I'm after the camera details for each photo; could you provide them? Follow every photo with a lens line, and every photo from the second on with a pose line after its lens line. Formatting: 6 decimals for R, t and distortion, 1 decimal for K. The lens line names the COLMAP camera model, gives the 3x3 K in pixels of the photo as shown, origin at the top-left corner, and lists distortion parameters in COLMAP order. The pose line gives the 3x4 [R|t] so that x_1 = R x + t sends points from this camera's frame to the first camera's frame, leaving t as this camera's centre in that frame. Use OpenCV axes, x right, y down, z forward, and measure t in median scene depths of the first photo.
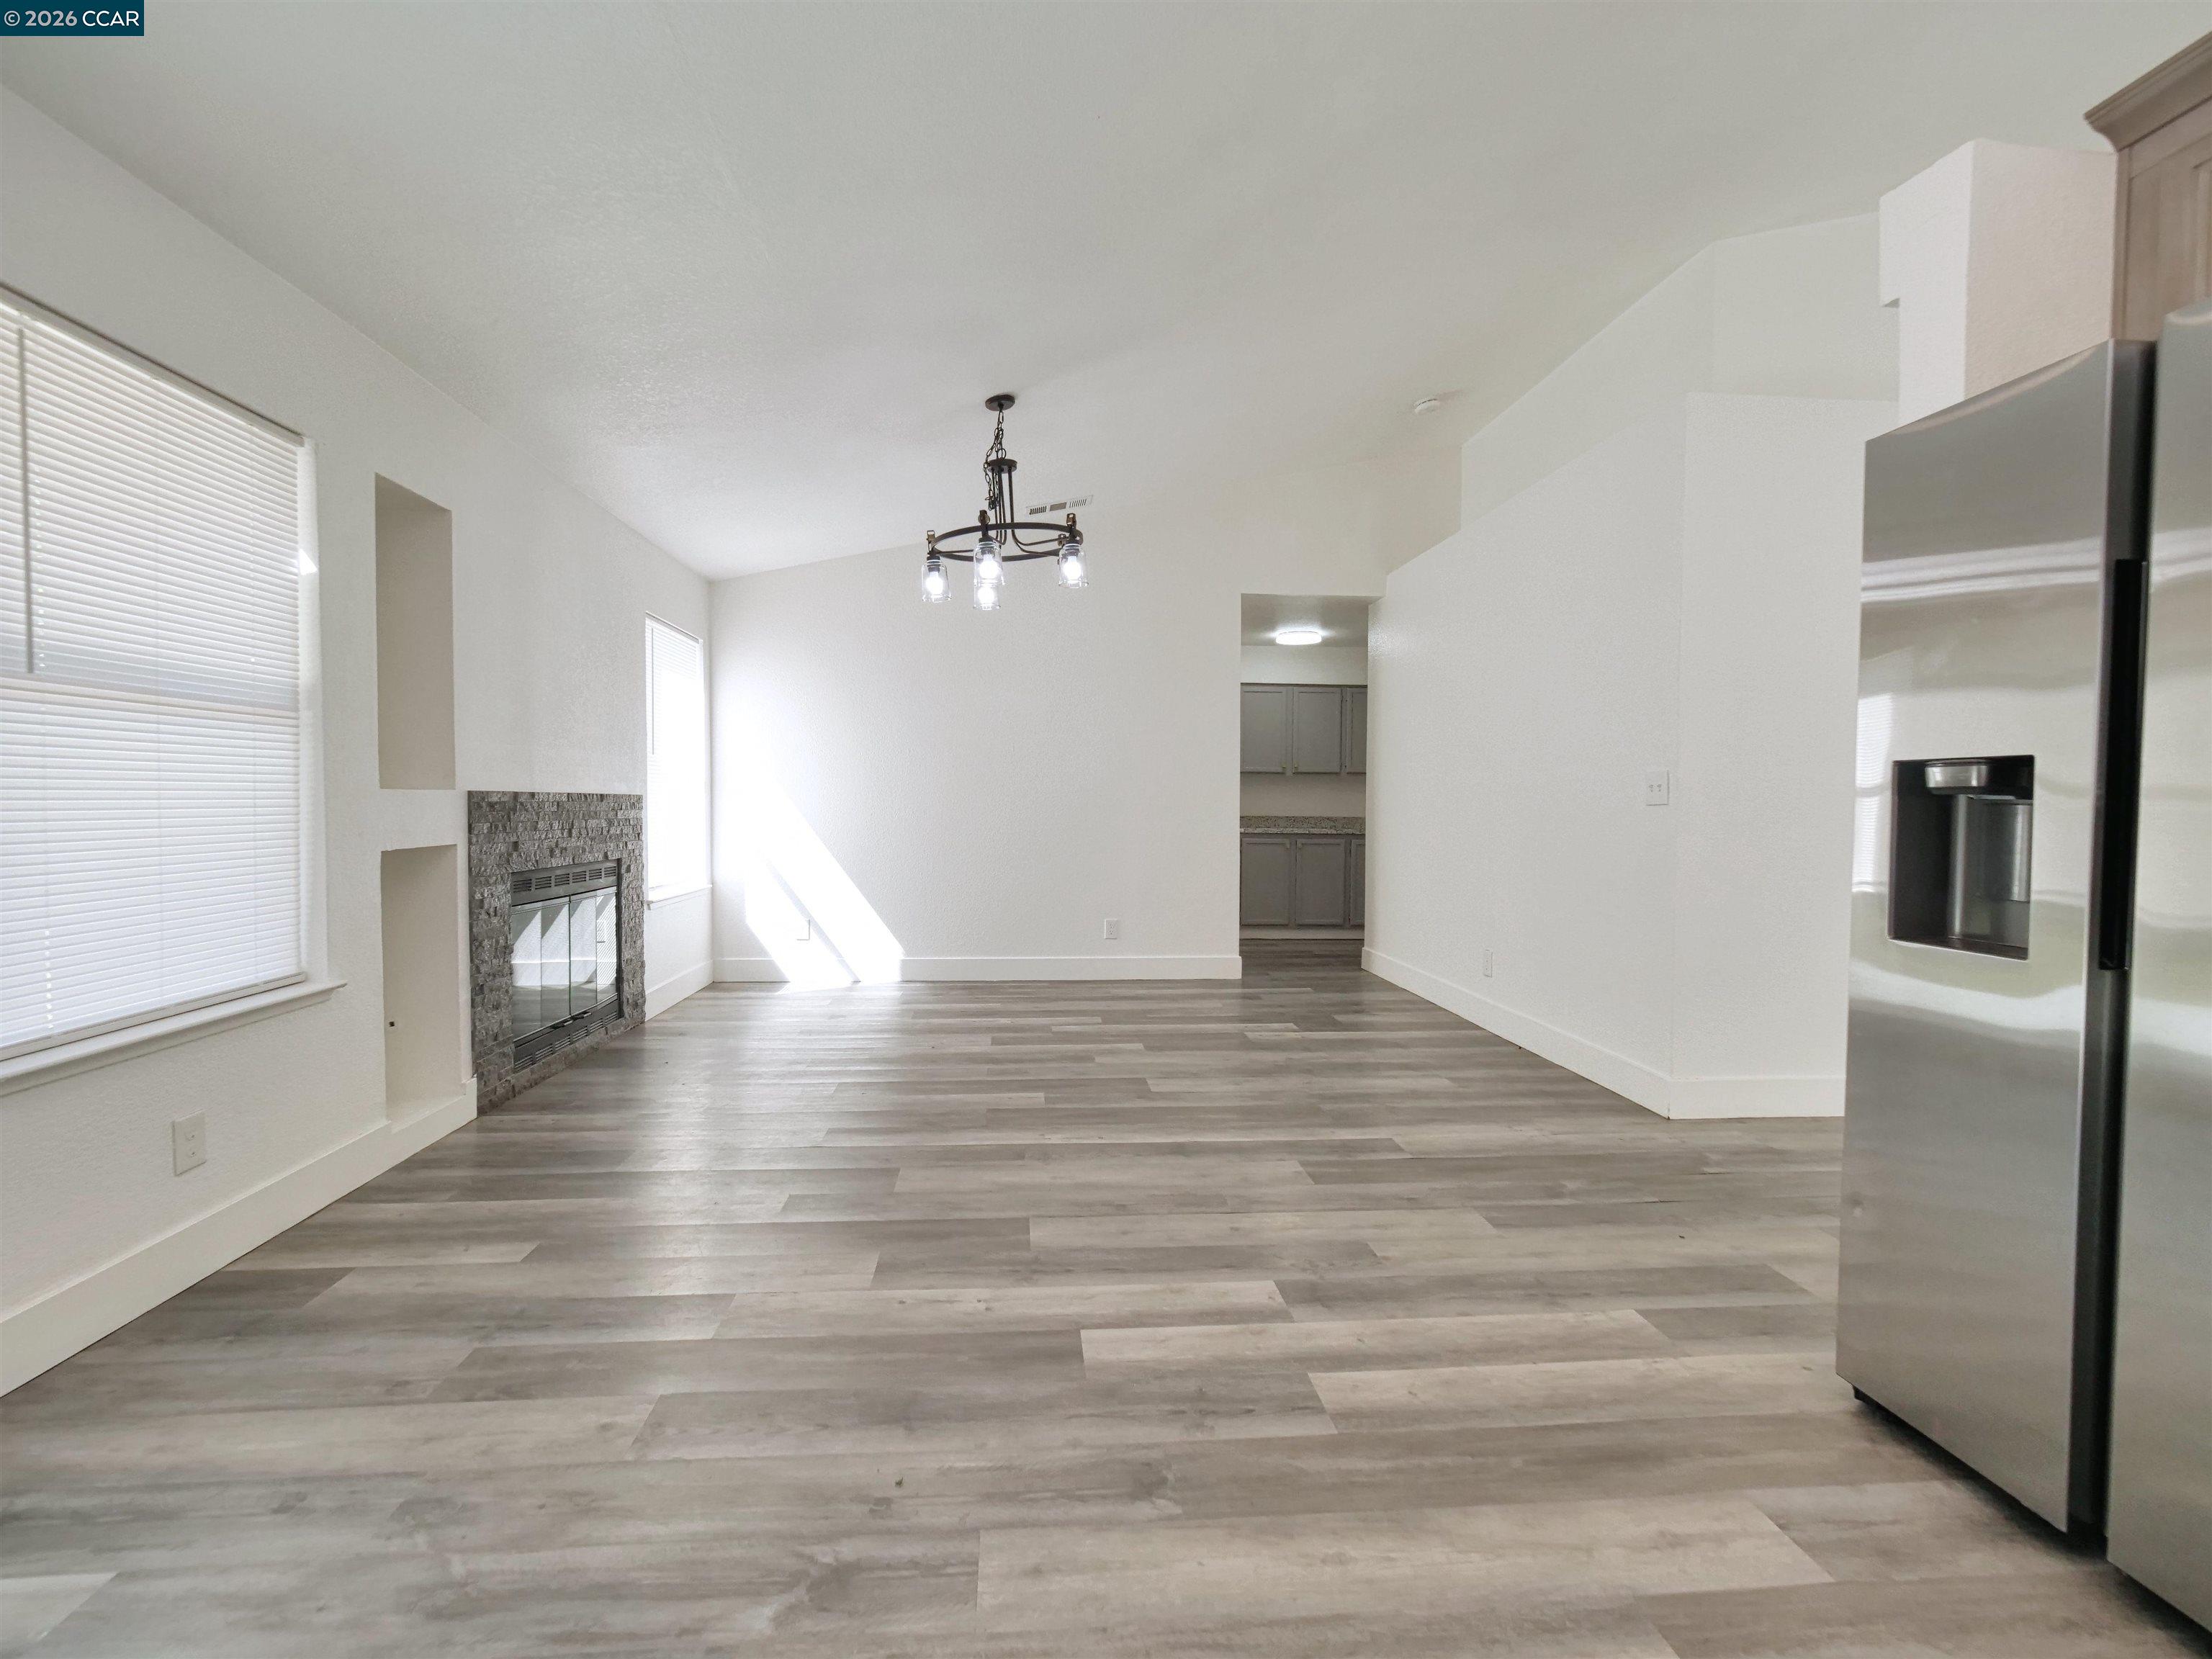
lens RADIAL K [[945.1, 0, 1086.9], [0, 945.1, 834.2], [0, 0, 1]] dist [-0.007769, 0.002265]
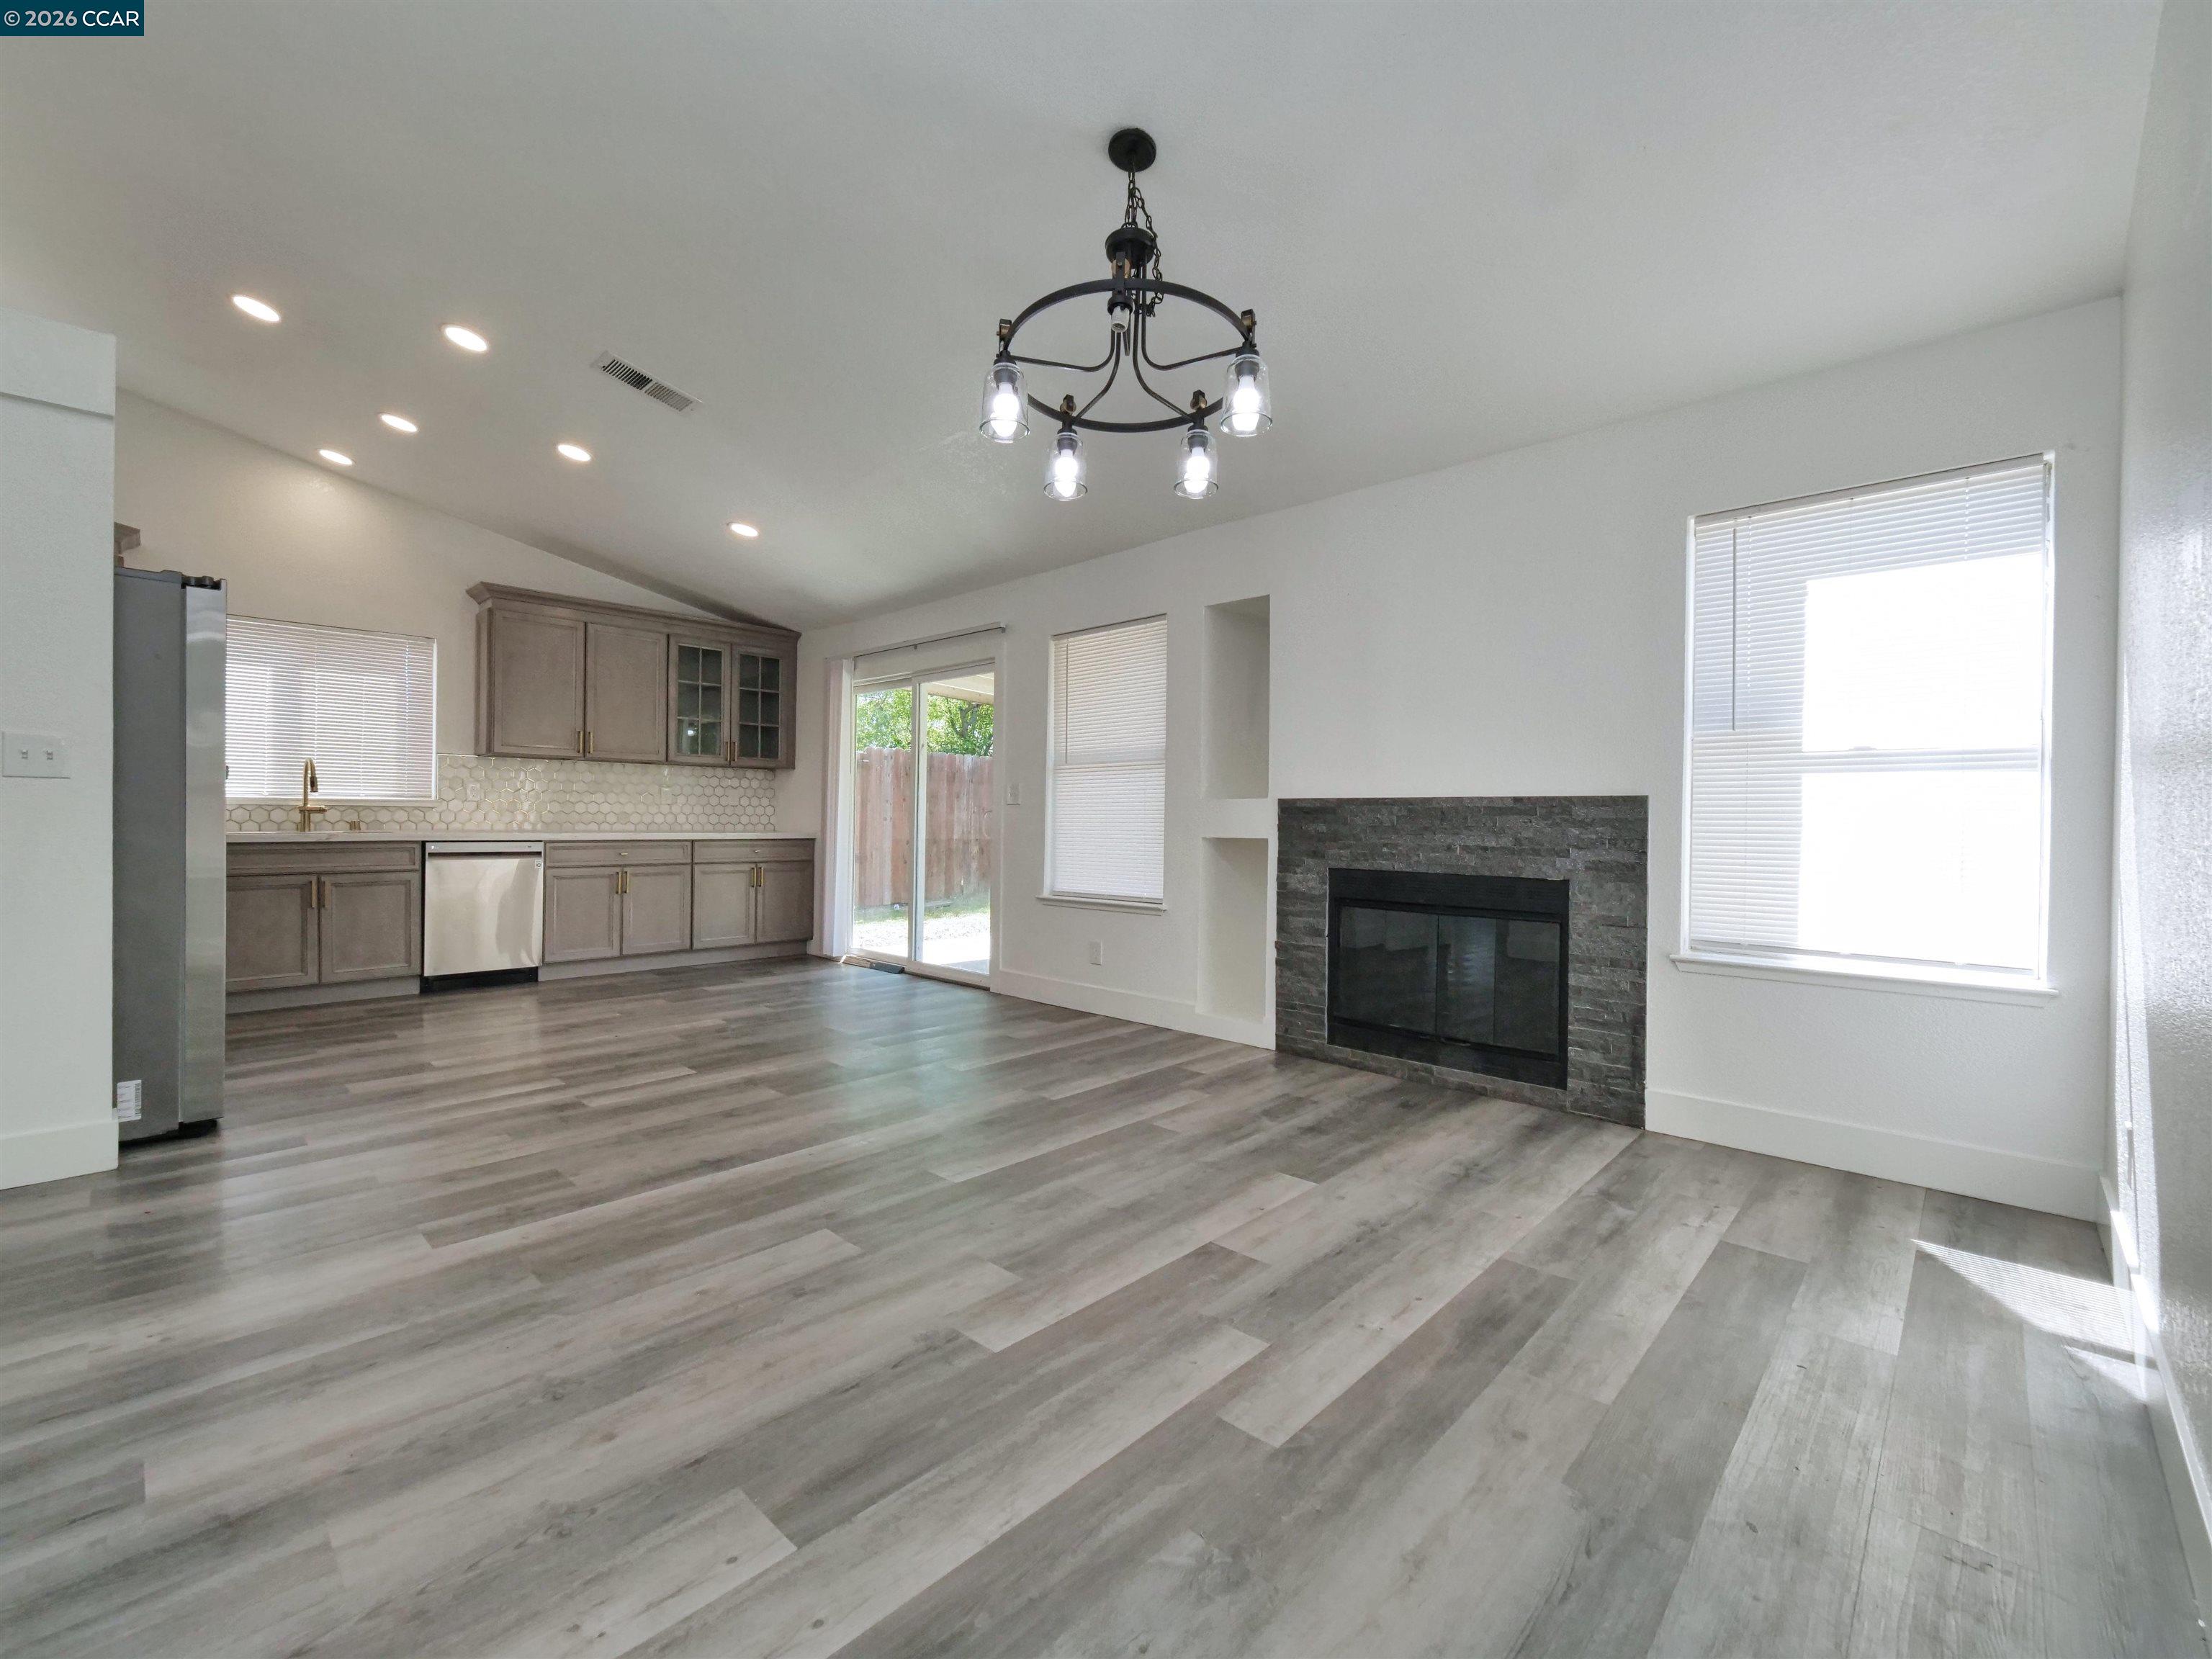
lens RADIAL K [[945.1, 0, 1084.4], [0, 945.1, 824.5], [0, 0, 1]] dist [-0.007769, 0.002265]
pose [[-0.745736, -0.011317, -0.666145, 0.554113], [-0.037696, 0.998971, 0.025229, -0.044093], [0.665174, 0.043925, -0.745395, 2.361365]]
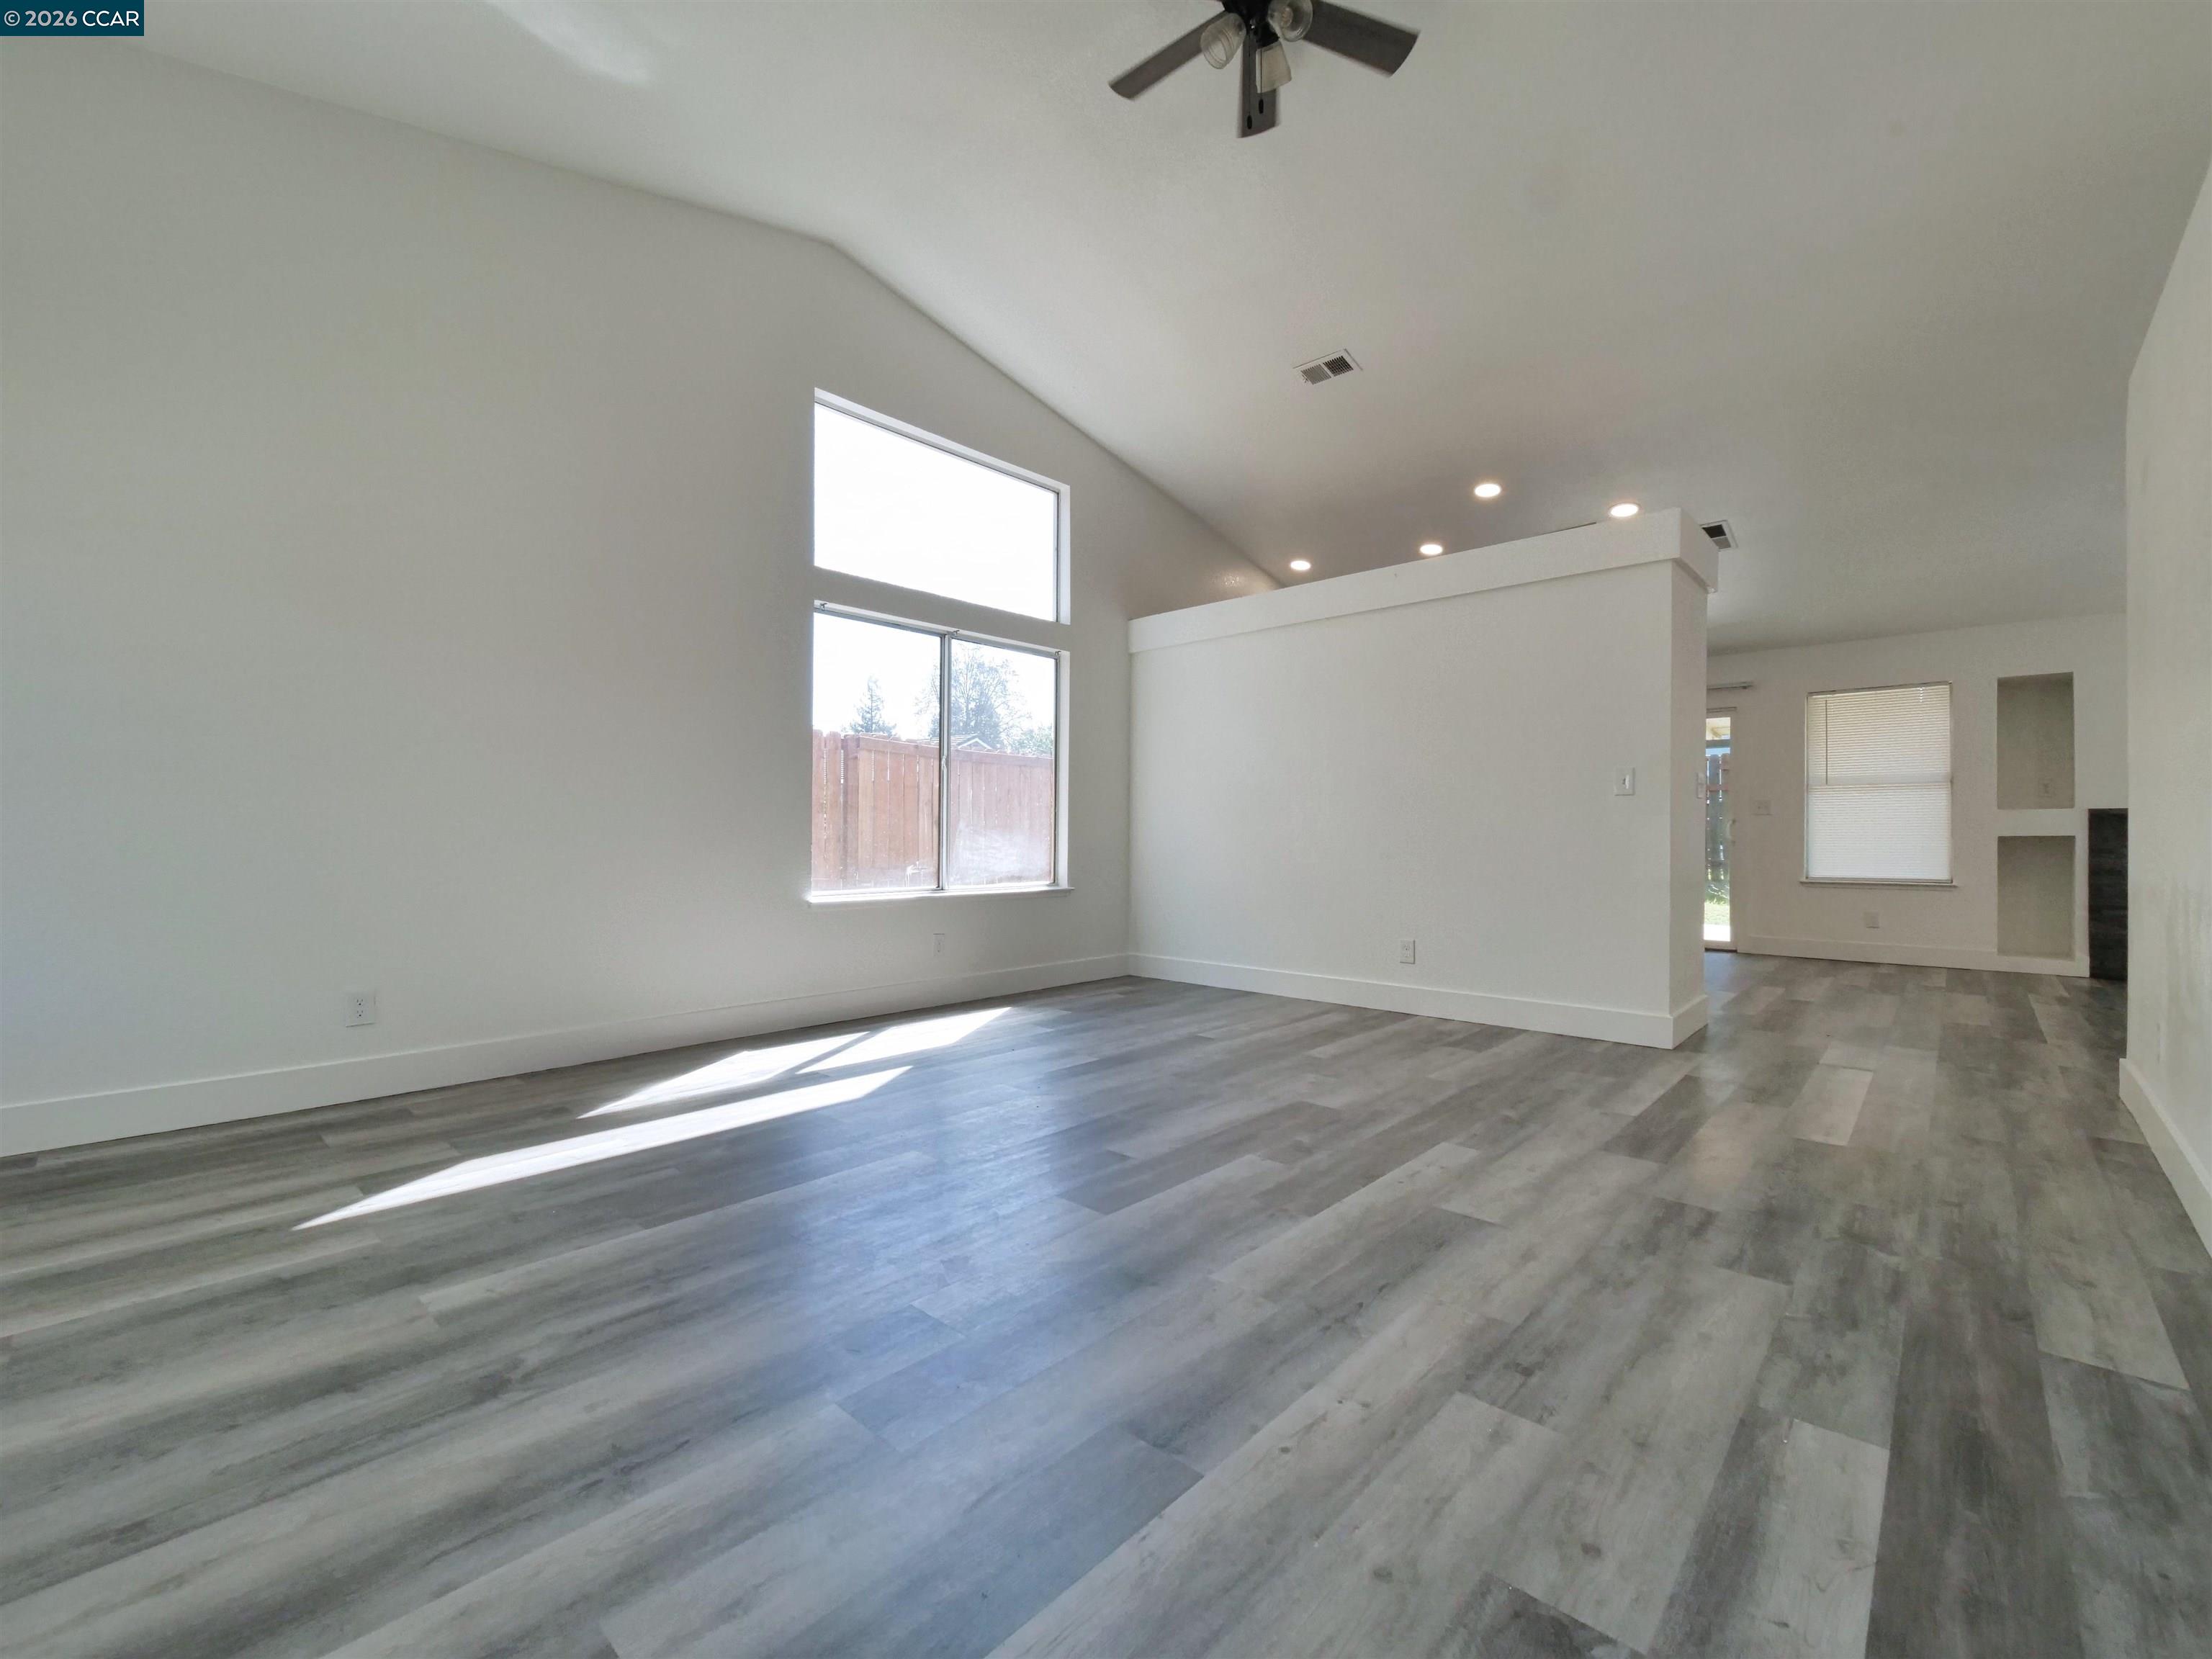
lens RADIAL K [[945.1, 0, 1085.4], [0, 945.1, 827.8], [0, 0, 1]] dist [-0.007769, 0.002265]
pose [[-0.730186, -0.008550, -0.683195, 2.889761], [-0.027085, 0.999498, 0.016440, 0.023412], [0.682711, 0.030508, -0.730051, 1.314467]]
